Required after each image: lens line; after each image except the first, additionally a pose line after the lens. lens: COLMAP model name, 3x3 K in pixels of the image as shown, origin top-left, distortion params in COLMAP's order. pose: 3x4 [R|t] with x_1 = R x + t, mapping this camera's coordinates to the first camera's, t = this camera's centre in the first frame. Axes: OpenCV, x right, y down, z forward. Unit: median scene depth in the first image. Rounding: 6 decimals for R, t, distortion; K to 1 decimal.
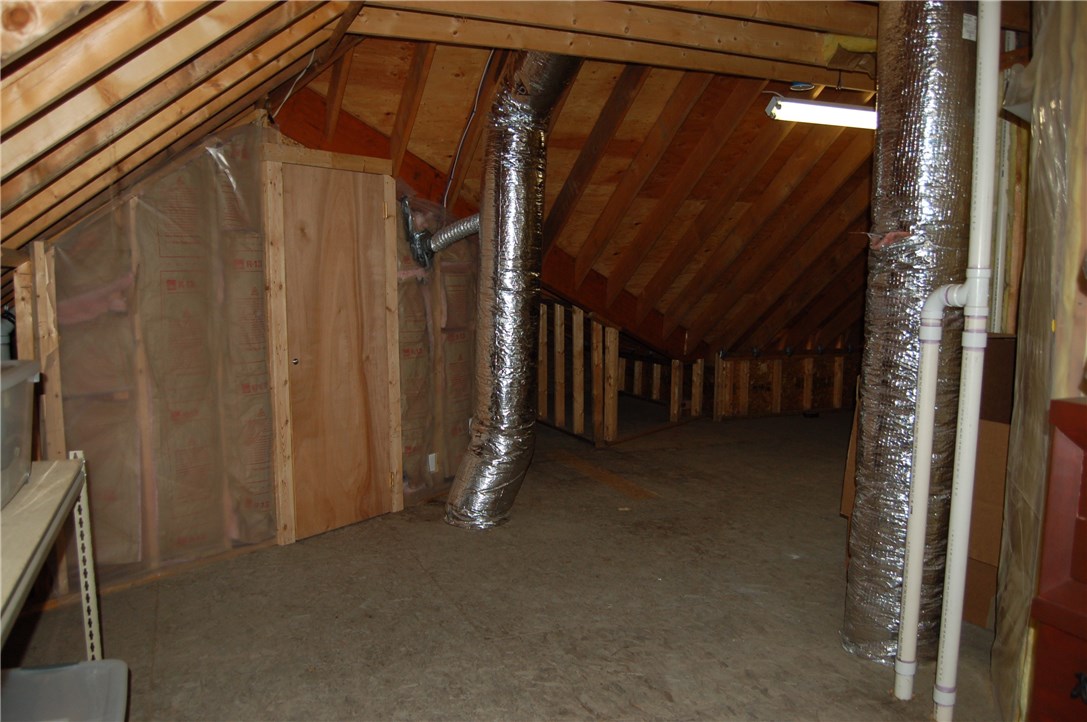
lens RADIAL K [[830.6, 0, 490.8], [0, 830.6, 369.3], [0, 0, 1]] dist [-0.060899, 0.004163]
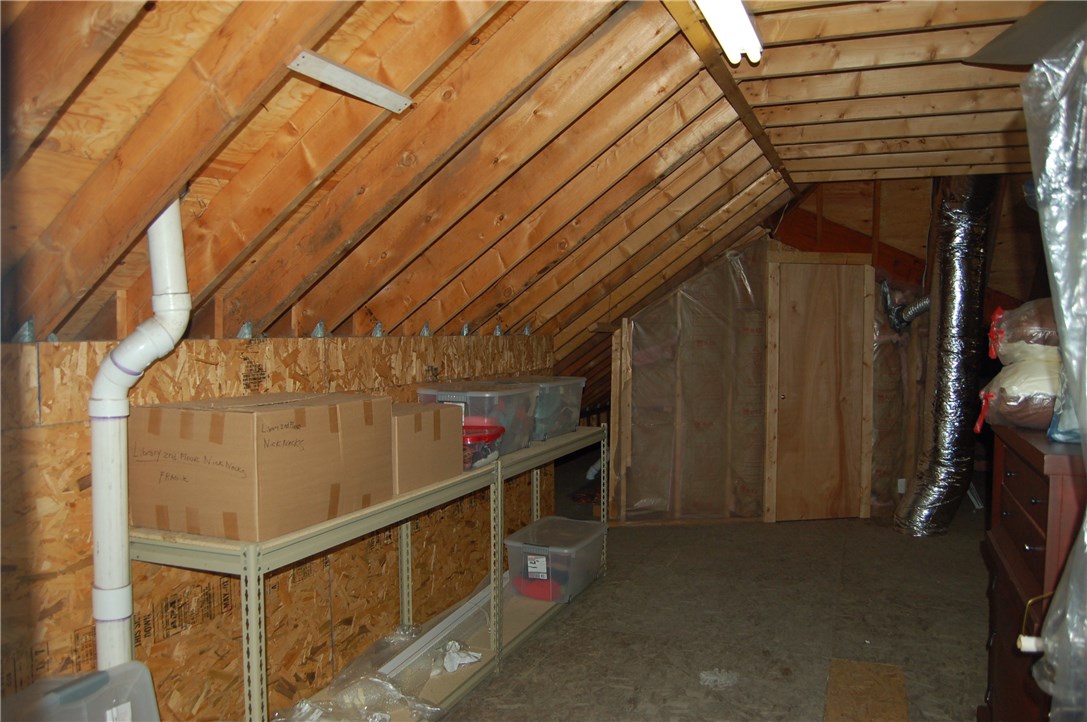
lens RADIAL K [[830.6, 0, 545.0], [0, 830.6, 361.9], [0, 0, 1]] dist [-0.060899, 0.004163]
pose [[0.737446, 0.026695, -0.674879, 0.410924], [-0.079527, 0.995700, -0.047515, 0.029533], [0.670708, 0.088711, 0.736397, -0.339198]]
